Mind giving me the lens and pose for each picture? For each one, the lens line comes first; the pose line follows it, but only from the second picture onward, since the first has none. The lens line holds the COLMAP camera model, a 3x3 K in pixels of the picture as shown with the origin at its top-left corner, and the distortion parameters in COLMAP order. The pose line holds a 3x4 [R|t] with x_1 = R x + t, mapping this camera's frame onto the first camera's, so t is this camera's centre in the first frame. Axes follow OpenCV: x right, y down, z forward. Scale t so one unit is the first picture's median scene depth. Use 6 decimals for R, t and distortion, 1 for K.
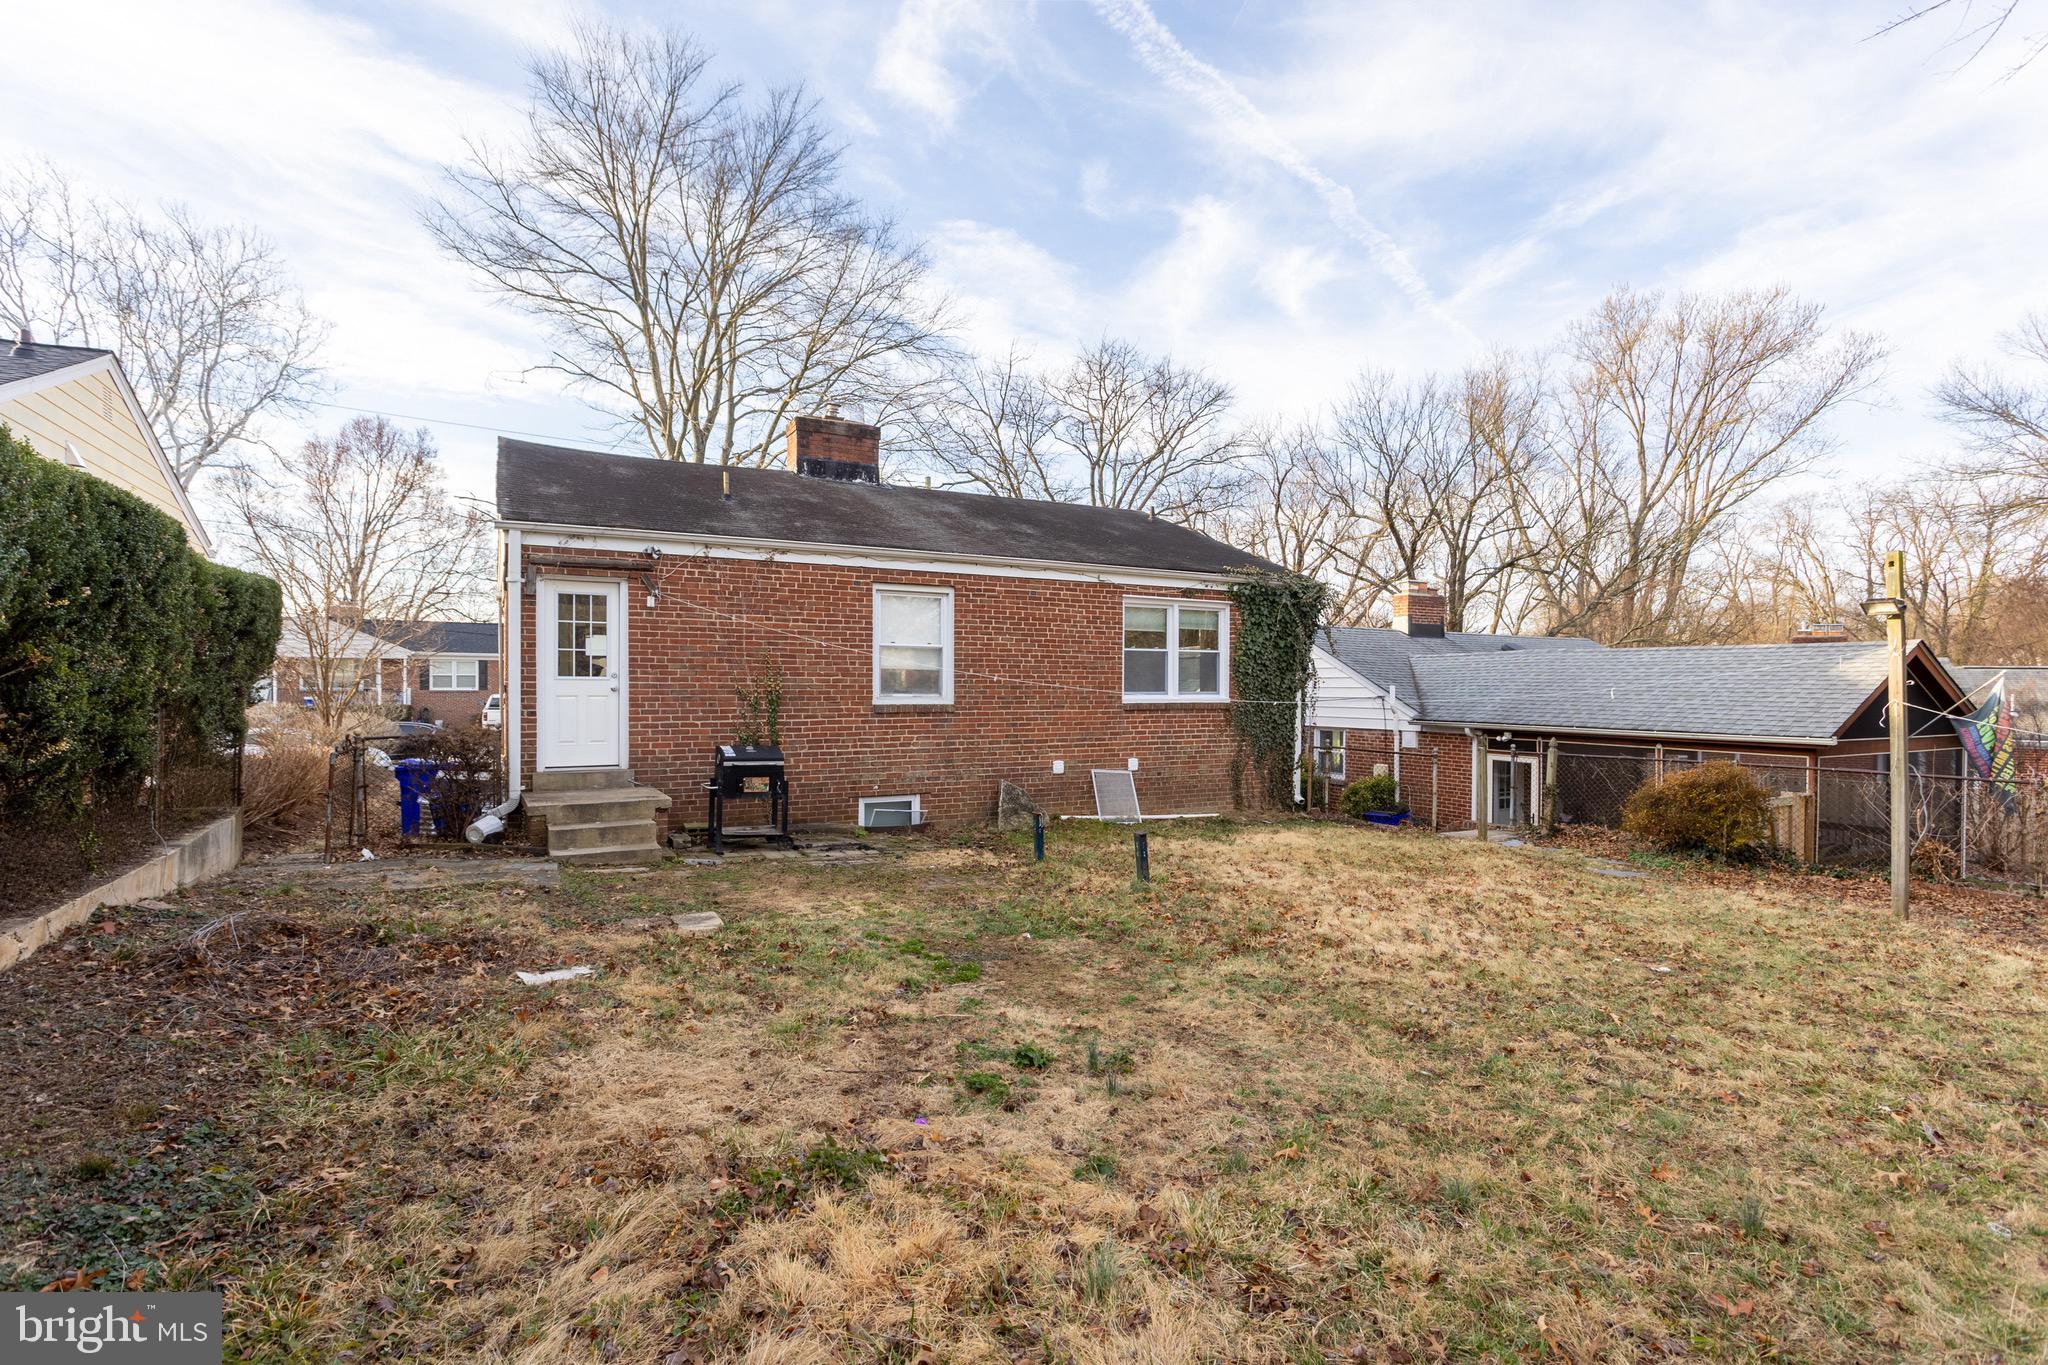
lens RADIAL K [[971.6, 0, 1031.9], [0, 971.6, 687.4], [0, 0, 1]] dist [0.004894, 0.002962]
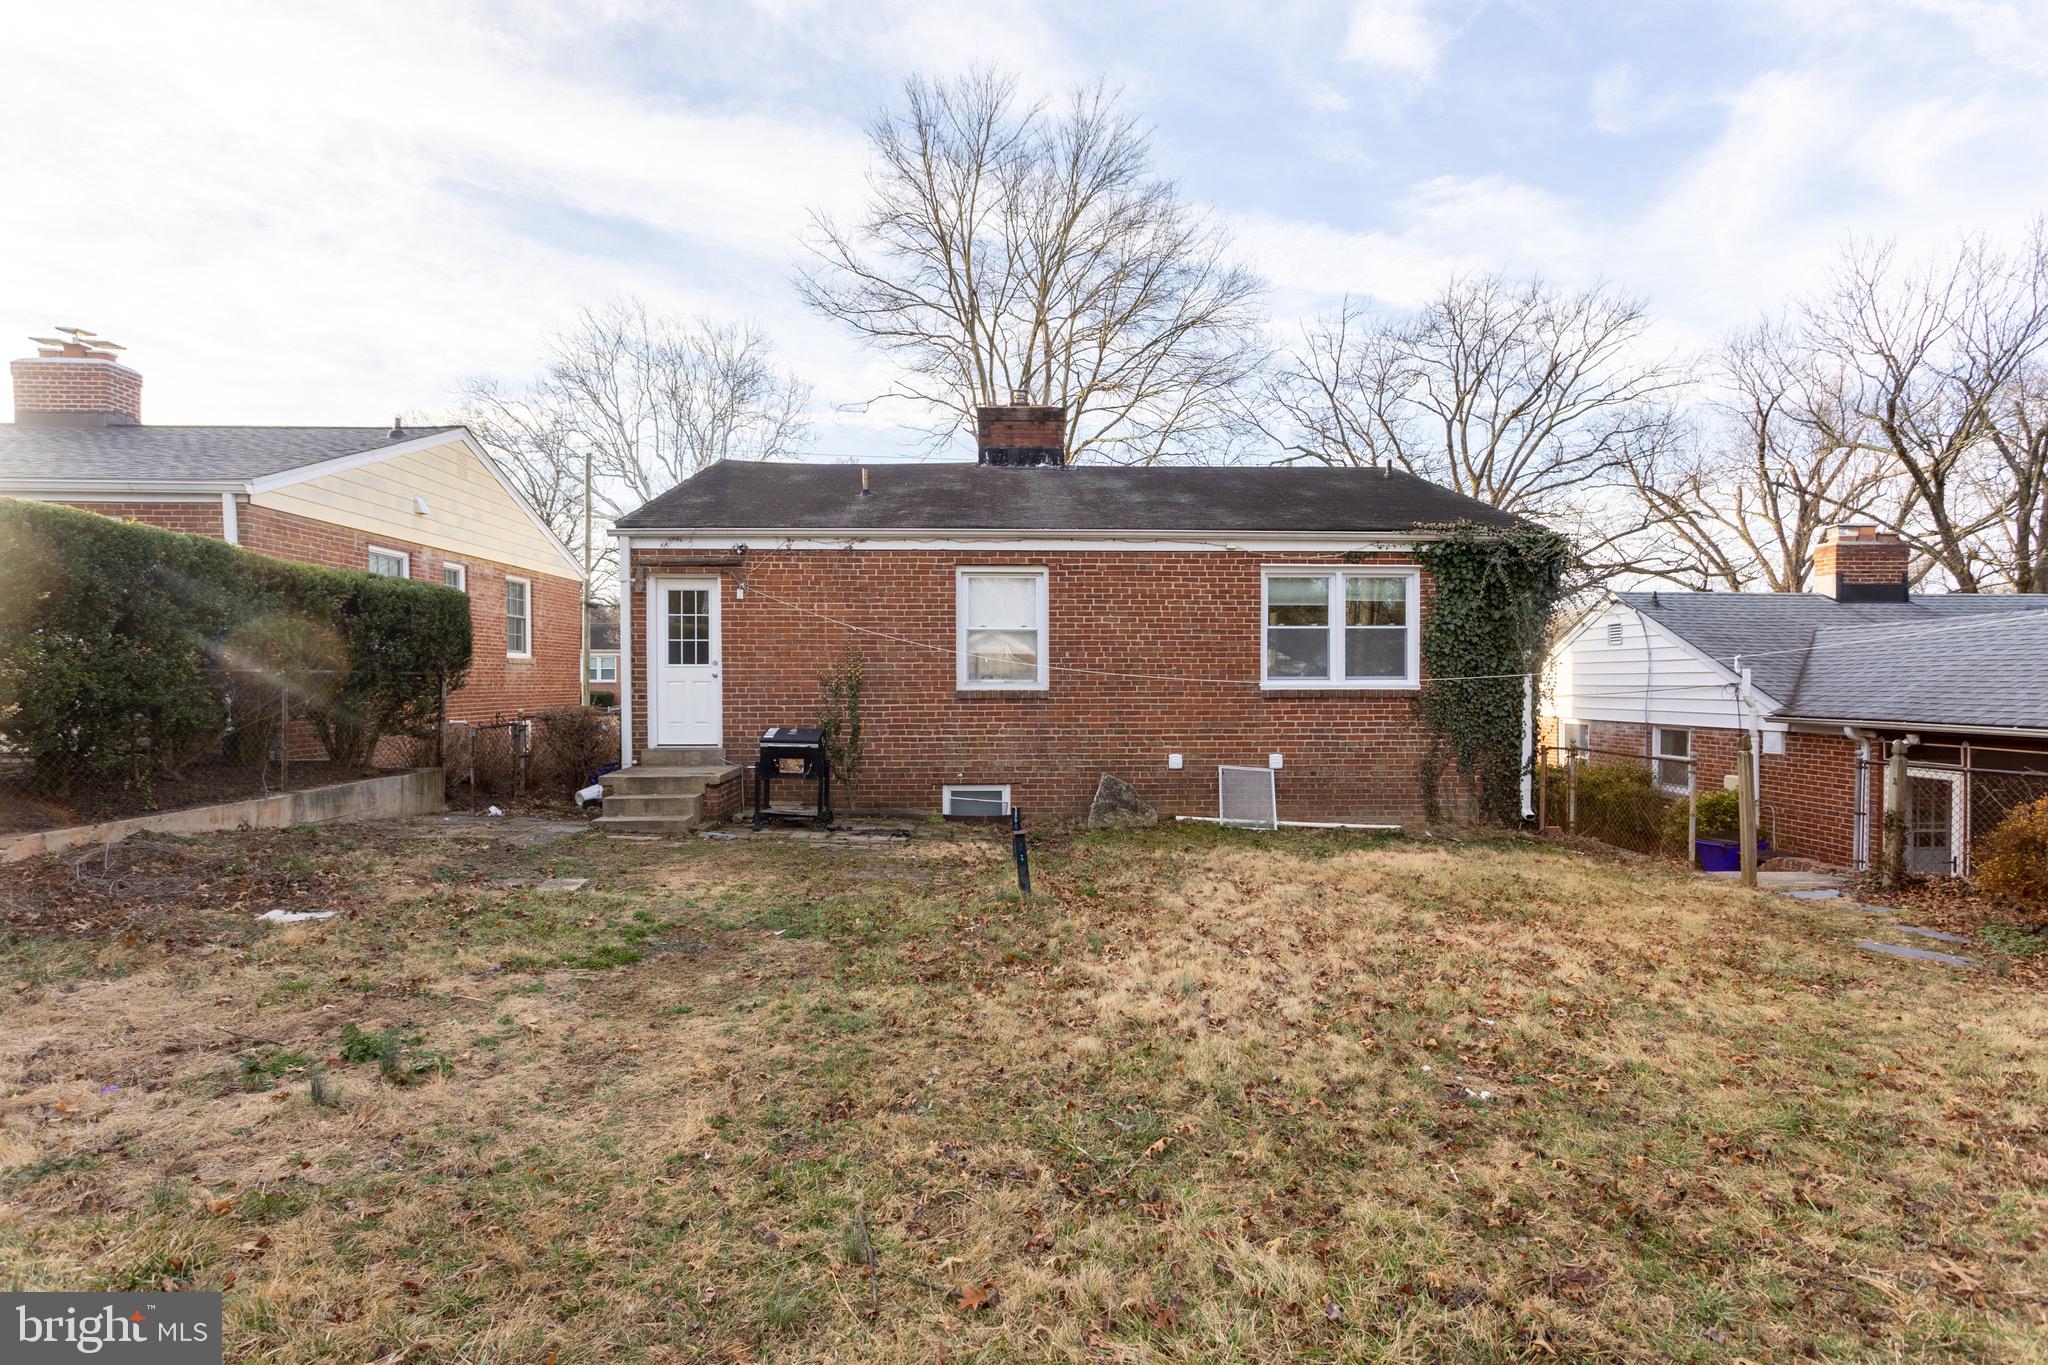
lens RADIAL K [[971.6, 0, 1023.8], [0, 971.6, 688.3], [0, 0, 1]] dist [0.004894, 0.002962]
pose [[0.892529, -0.002379, -0.450984, 0.307041], [0.004291, 0.999986, 0.003217, 0.011688], [0.450970, -0.004807, 0.892526, 0.143673]]
